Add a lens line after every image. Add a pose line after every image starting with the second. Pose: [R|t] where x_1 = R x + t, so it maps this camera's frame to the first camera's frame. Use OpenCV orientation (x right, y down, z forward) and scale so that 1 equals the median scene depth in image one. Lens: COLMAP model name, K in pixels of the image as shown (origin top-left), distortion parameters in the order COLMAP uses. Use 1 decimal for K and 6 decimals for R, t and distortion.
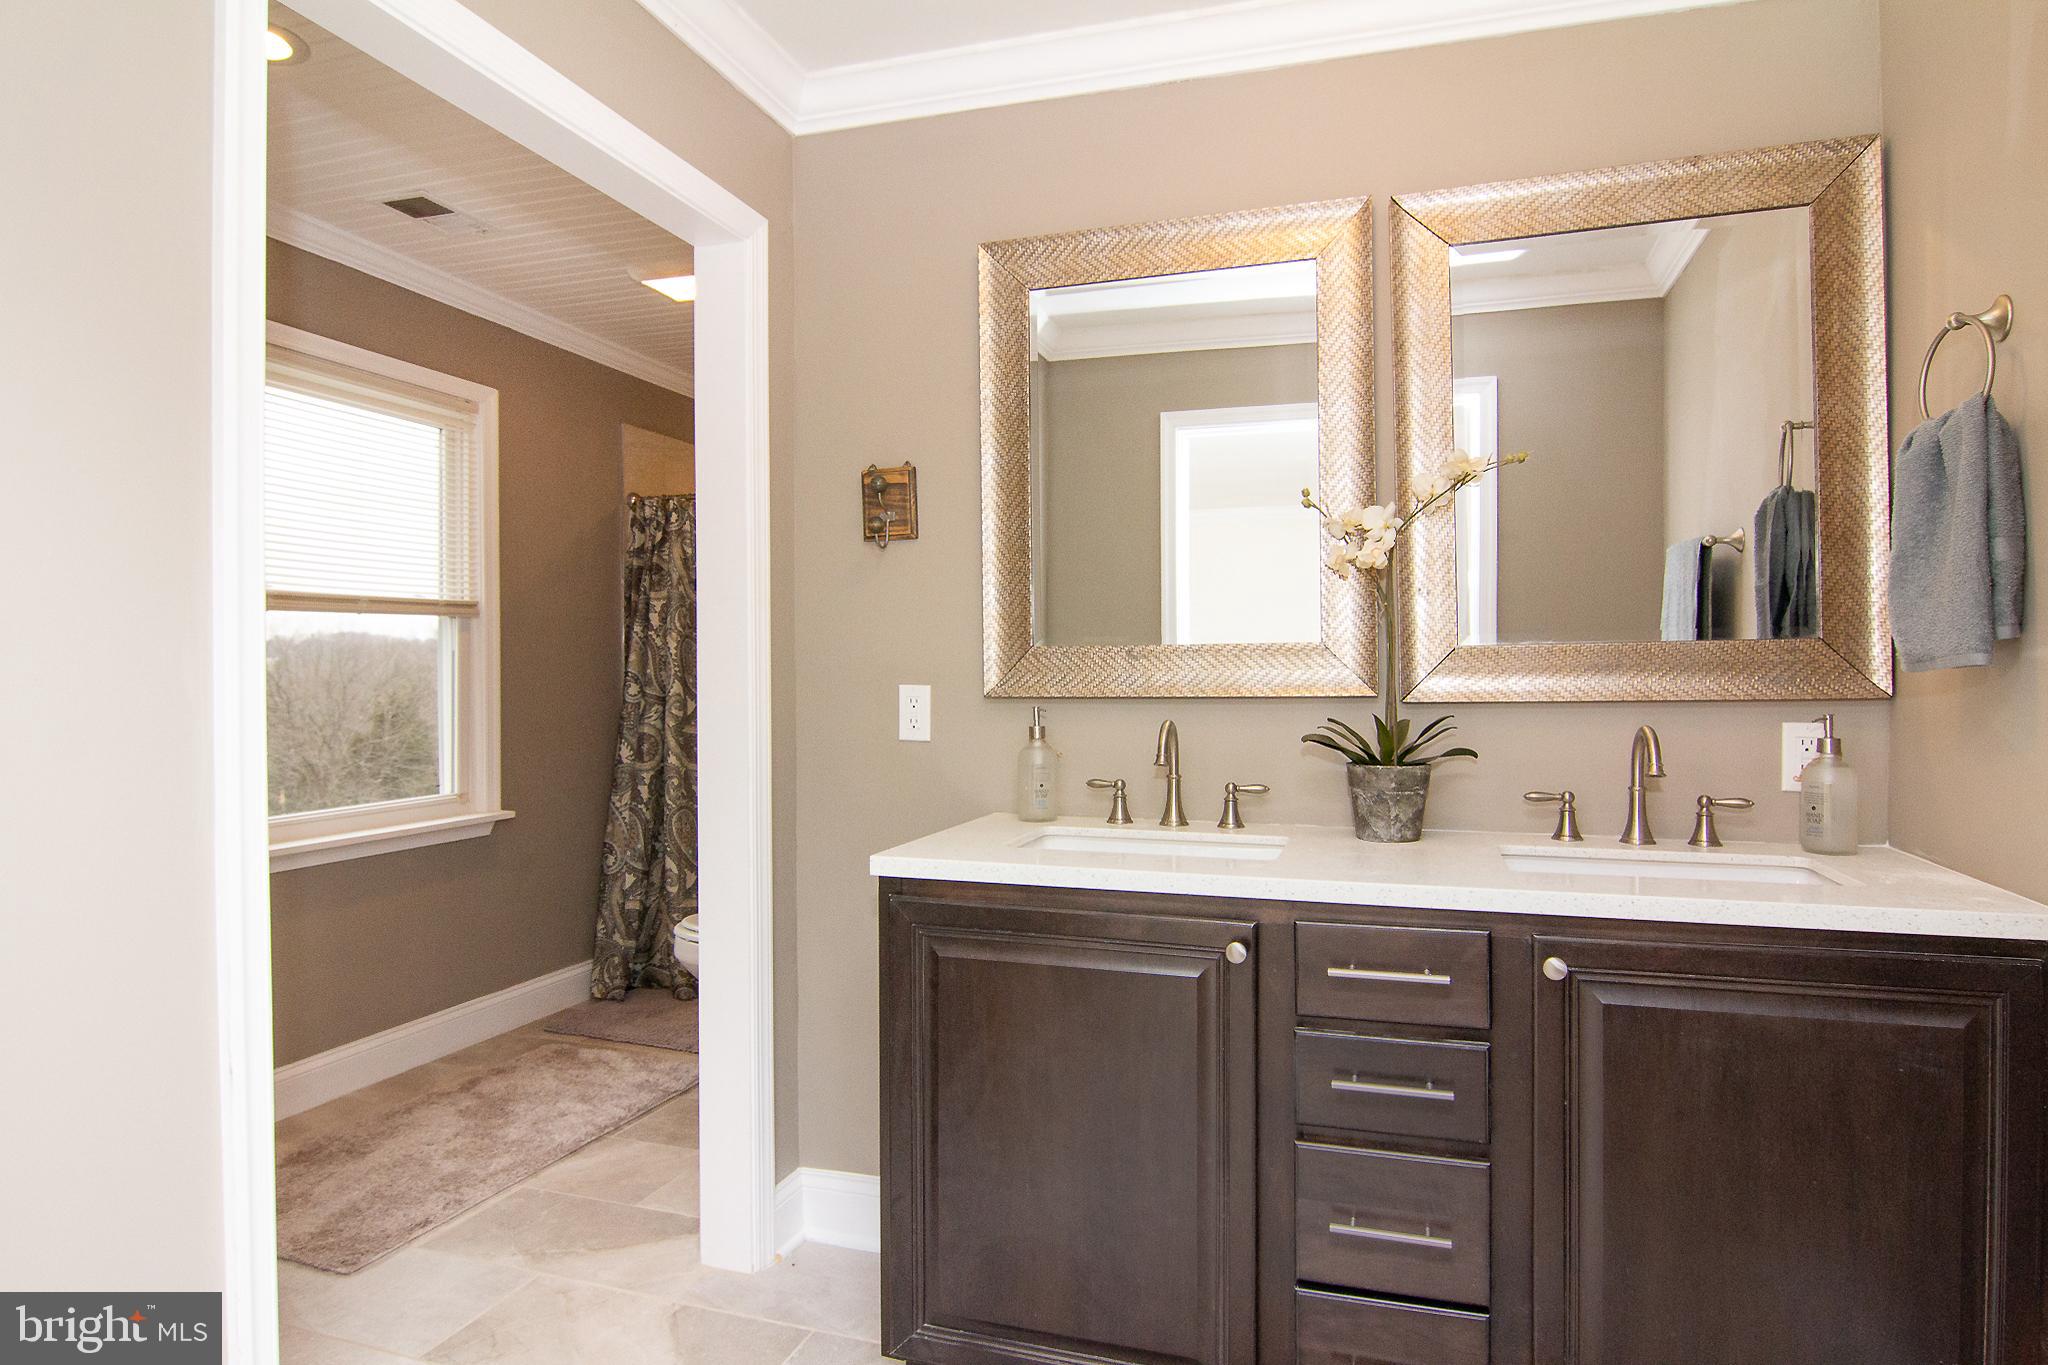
lens RADIAL K [[1152.6, 0, 1021.8], [0, 1152.6, 669.9], [0, 0, 1]] dist [-0.014398, -0.003472]
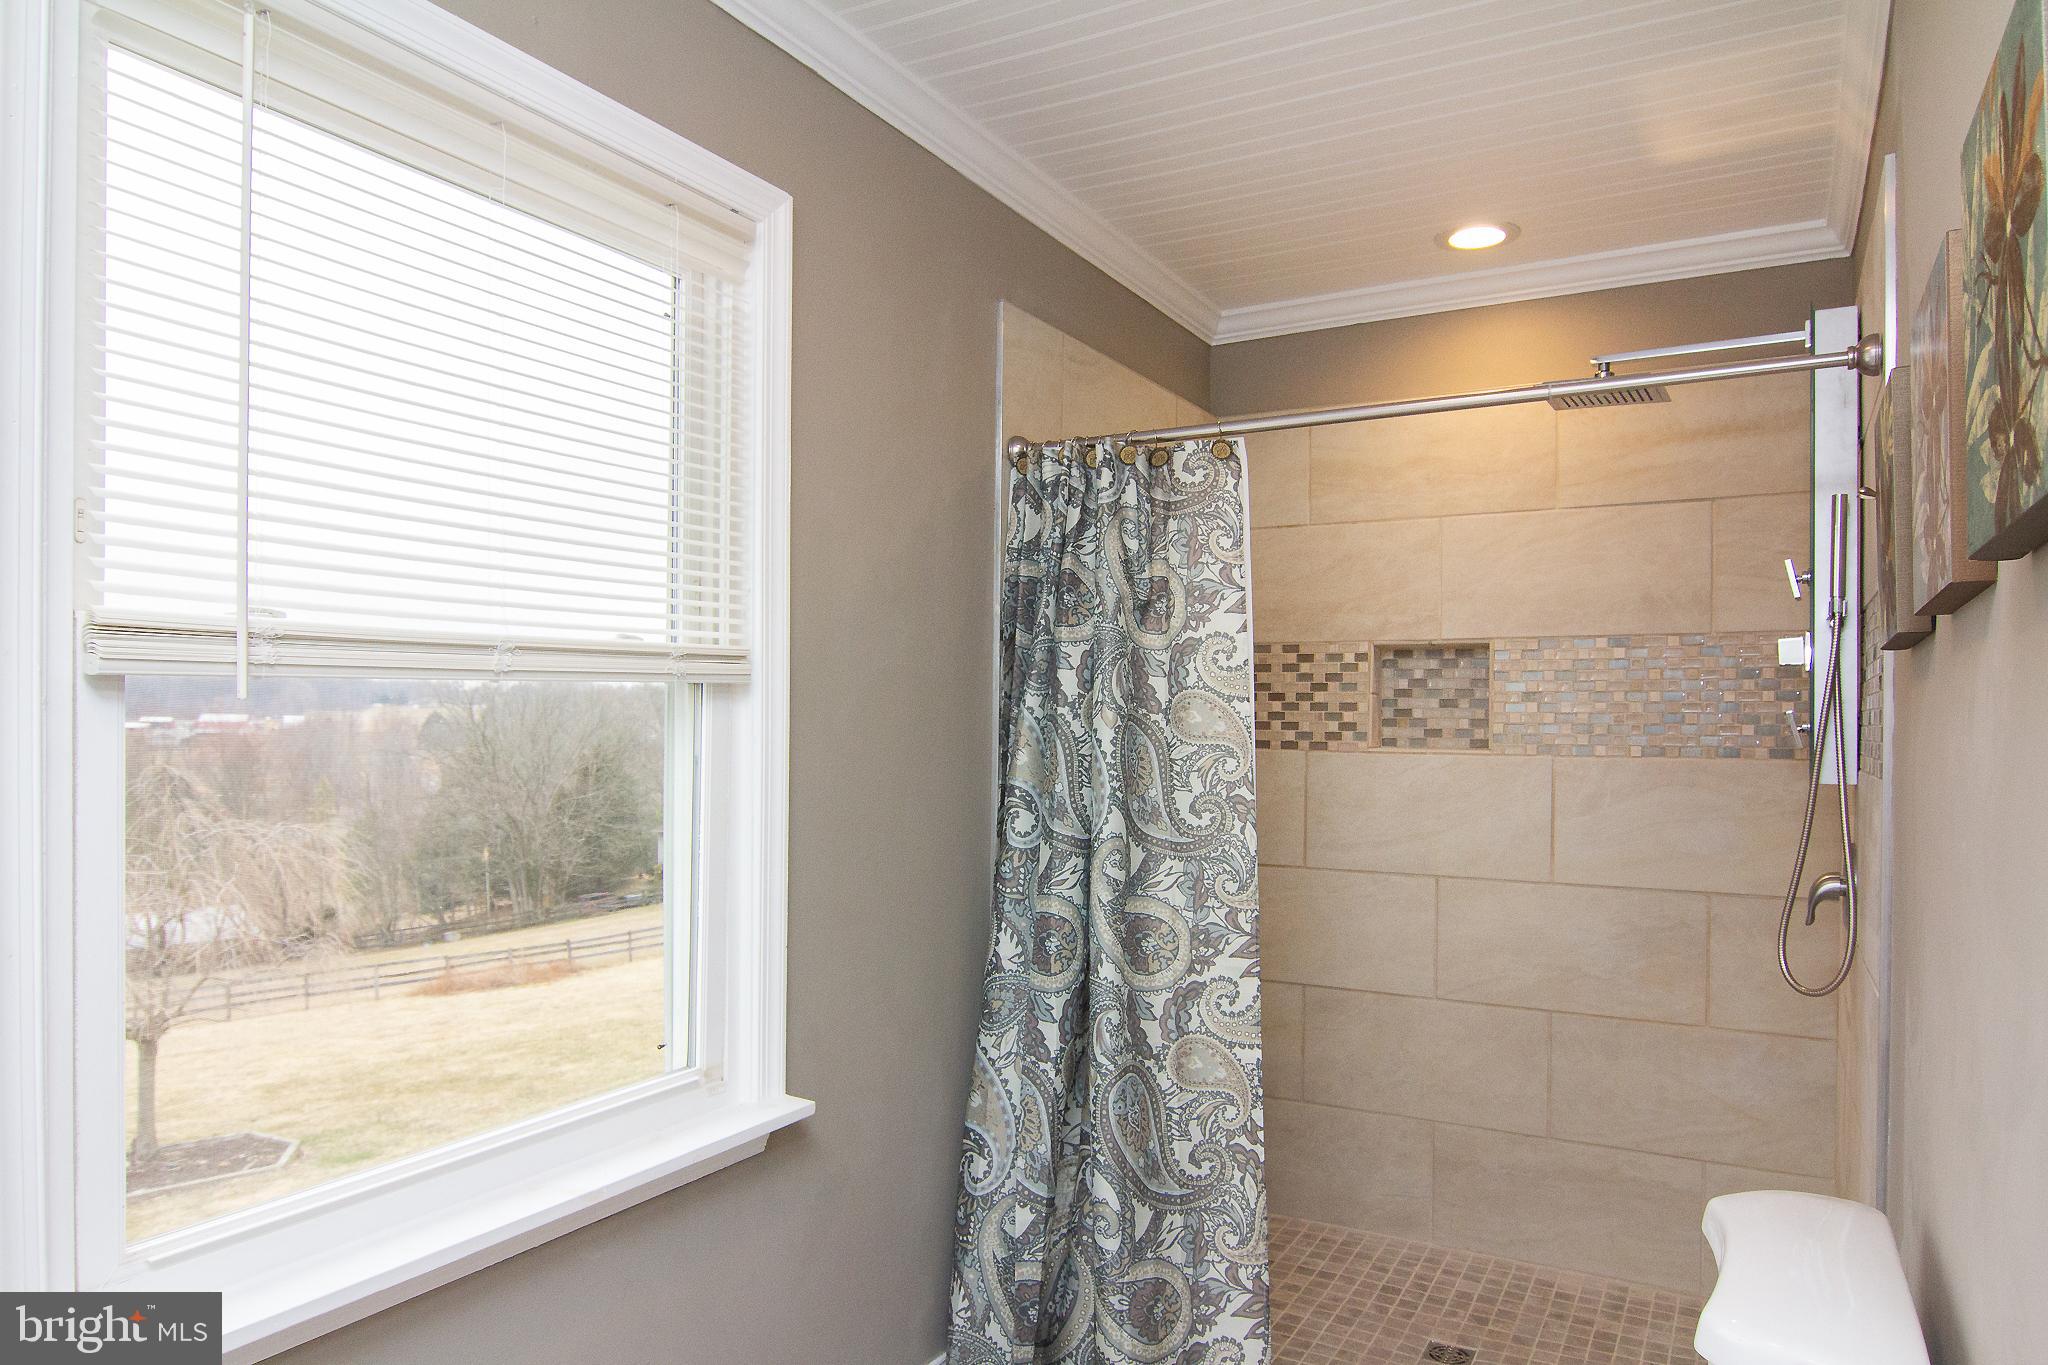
lens RADIAL K [[1360.4, 0, 1023.9], [0, 1360.4, 683.5], [0, 0, 1]] dist [-0.011616, -0.001003]
pose [[0.980459, 0.000303, -0.196722, -0.222720], [-0.005997, 0.999580, -0.028349, -0.026793], [0.196631, 0.028975, 0.980049, 0.421388]]
